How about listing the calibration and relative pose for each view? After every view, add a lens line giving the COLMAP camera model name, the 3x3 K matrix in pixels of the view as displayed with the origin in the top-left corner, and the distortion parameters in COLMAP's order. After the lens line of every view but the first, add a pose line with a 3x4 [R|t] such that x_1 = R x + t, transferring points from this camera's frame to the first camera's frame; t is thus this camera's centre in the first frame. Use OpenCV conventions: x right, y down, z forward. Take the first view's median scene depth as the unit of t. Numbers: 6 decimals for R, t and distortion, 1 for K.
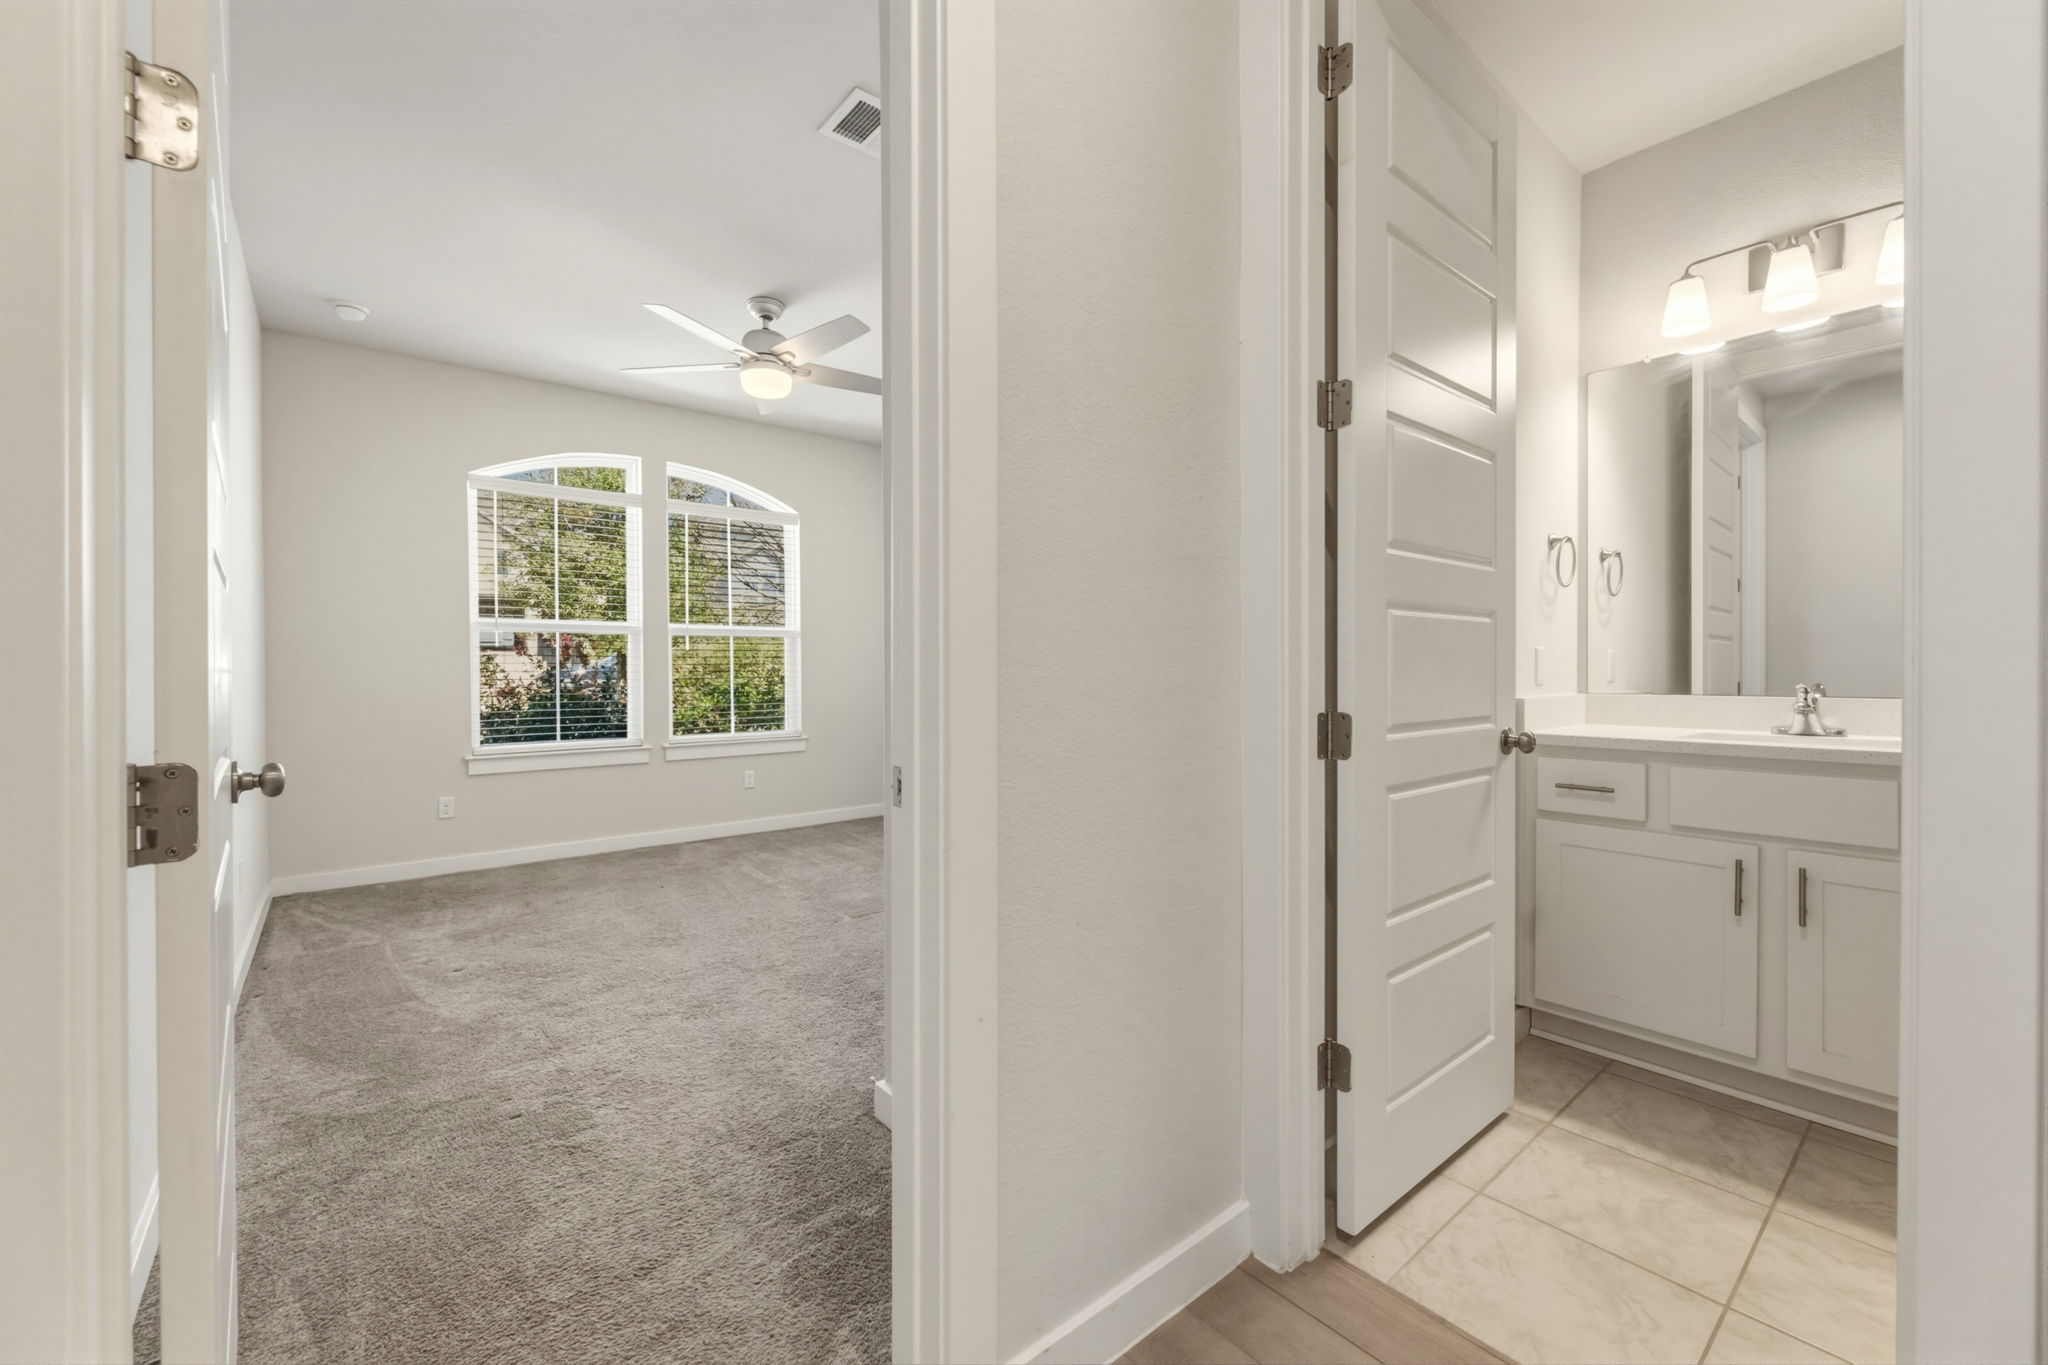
lens RADIAL K [[819.3, 0, 1029.1], [0, 819.3, 678.3], [0, 0, 1]] dist [0.000267, -0.000572]
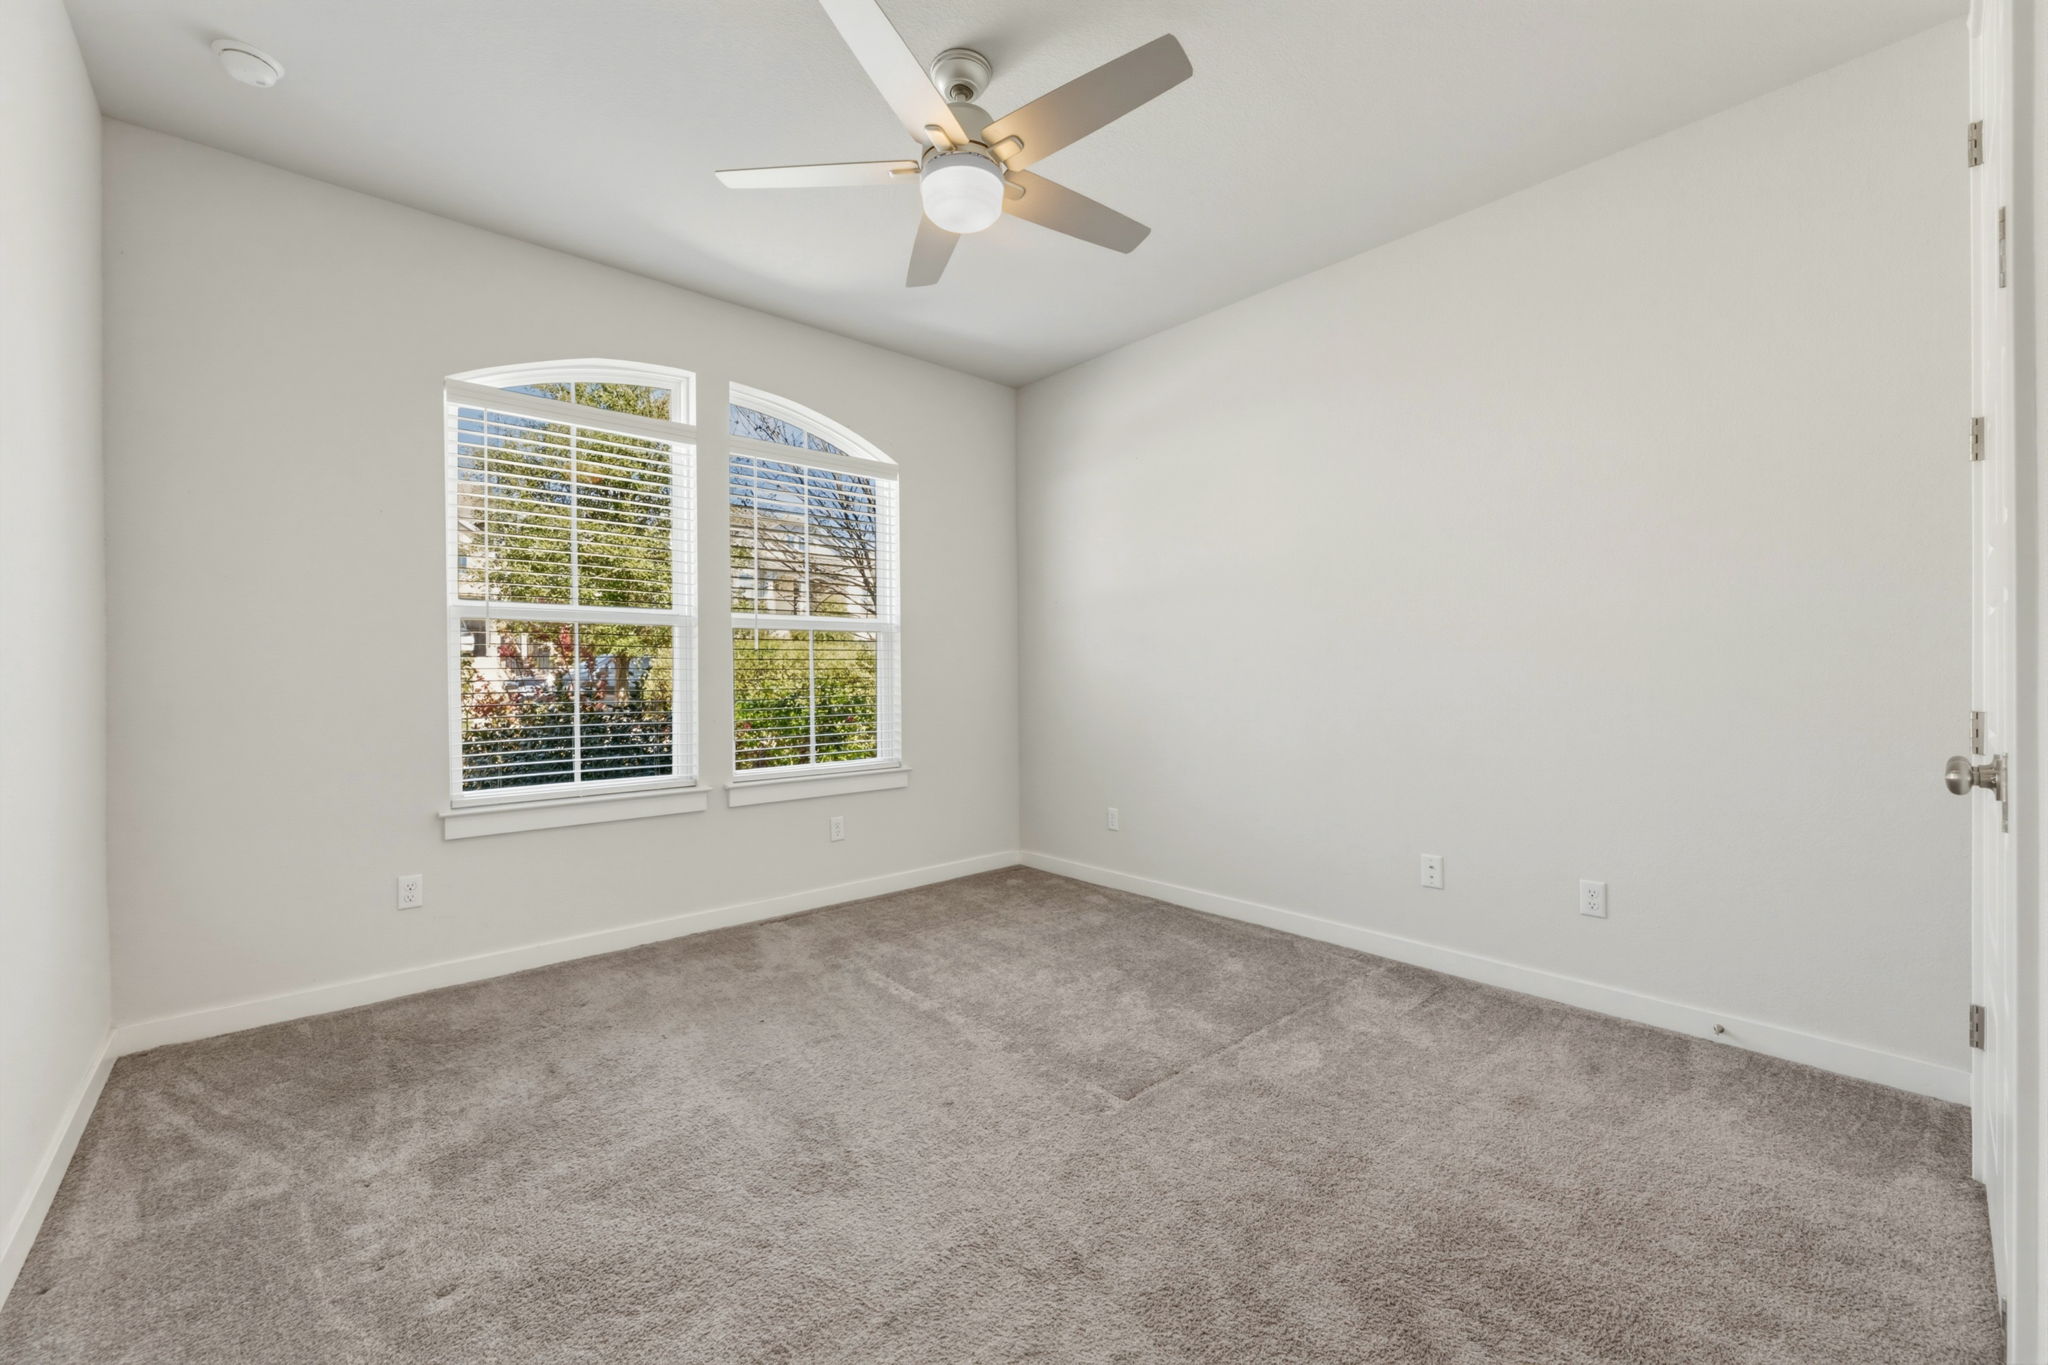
lens RADIAL K [[815.6, 0, 1024.0], [0, 815.6, 682.5], [0, 0, 1]] dist [-0.003517, -0.000800]
pose [[0.999327, -0.001275, 0.036666, -0.241104], [0.001405, 0.999993, -0.003514, -0.003529], [-0.036662, 0.003563, 0.999321, 0.327217]]
